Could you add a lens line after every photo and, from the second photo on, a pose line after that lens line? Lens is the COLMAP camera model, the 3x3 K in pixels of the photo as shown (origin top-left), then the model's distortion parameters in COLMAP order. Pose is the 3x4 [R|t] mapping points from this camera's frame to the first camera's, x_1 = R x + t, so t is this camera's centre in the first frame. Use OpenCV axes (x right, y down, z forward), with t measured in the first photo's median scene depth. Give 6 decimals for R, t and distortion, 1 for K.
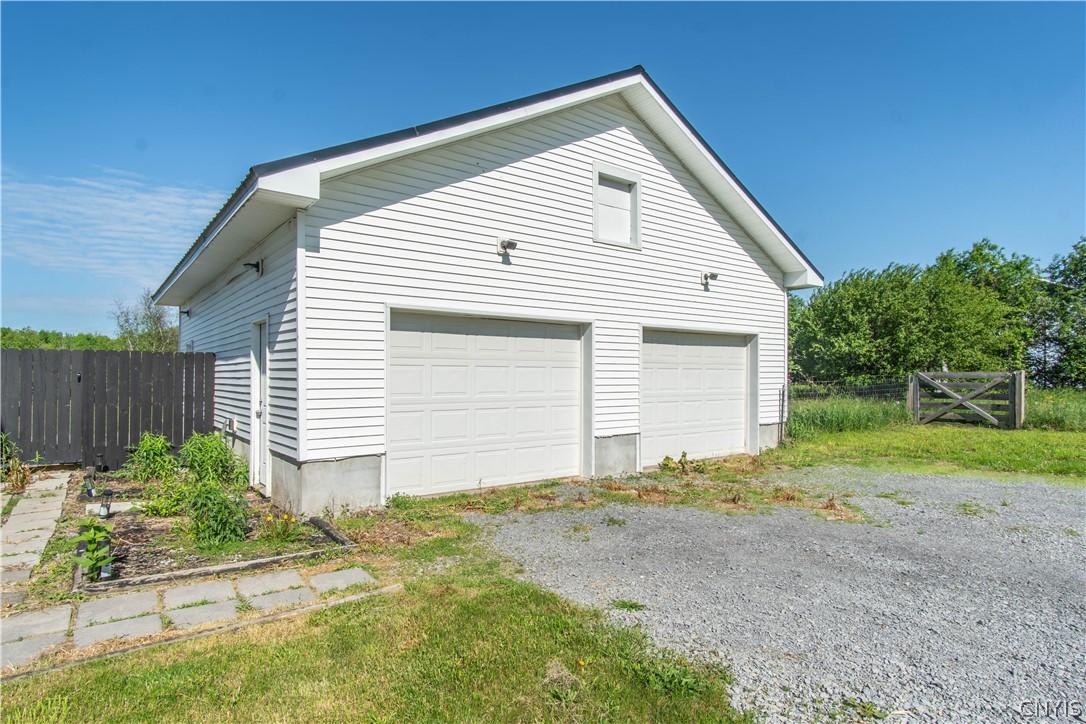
lens RADIAL K [[645.5, 0, 543.0], [0, 645.5, 362.0], [0, 0, 1]] dist [0.004761, 0.001272]
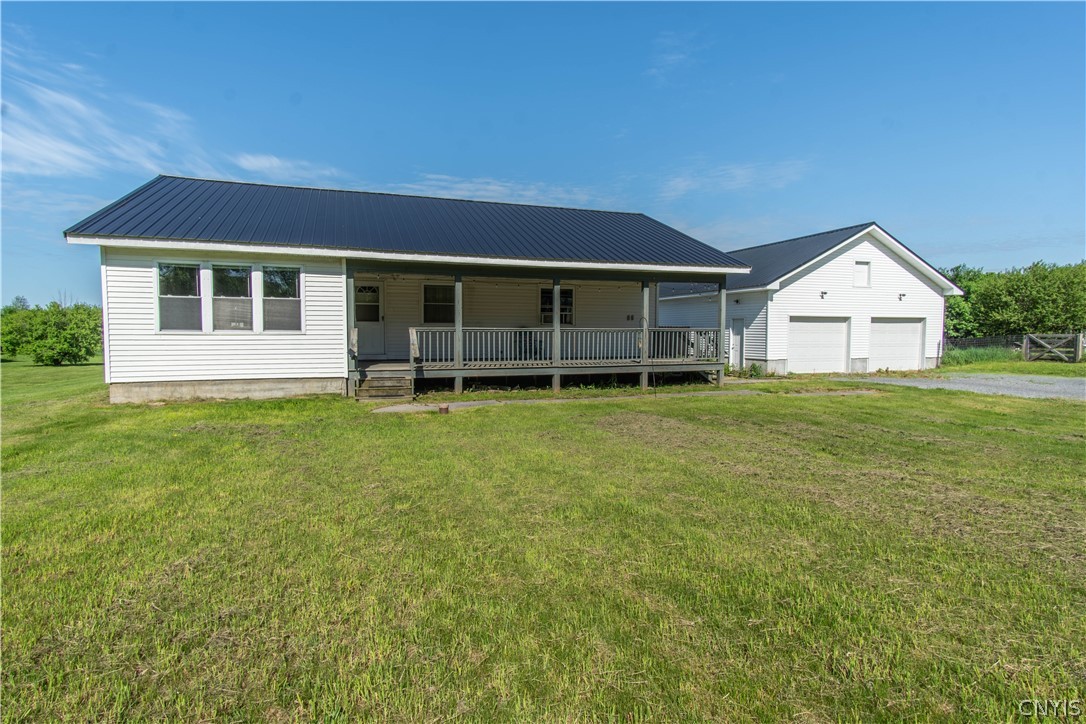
lens RADIAL K [[645.5, 0, 543.0], [0, 645.5, 362.0], [0, 0, 1]] dist [0.004761, 0.001272]
pose [[0.957702, 0.017787, -0.287210, -0.295263], [0.003881, 0.997199, 0.074699, -0.060861], [0.287735, -0.072654, 0.954950, -1.538443]]
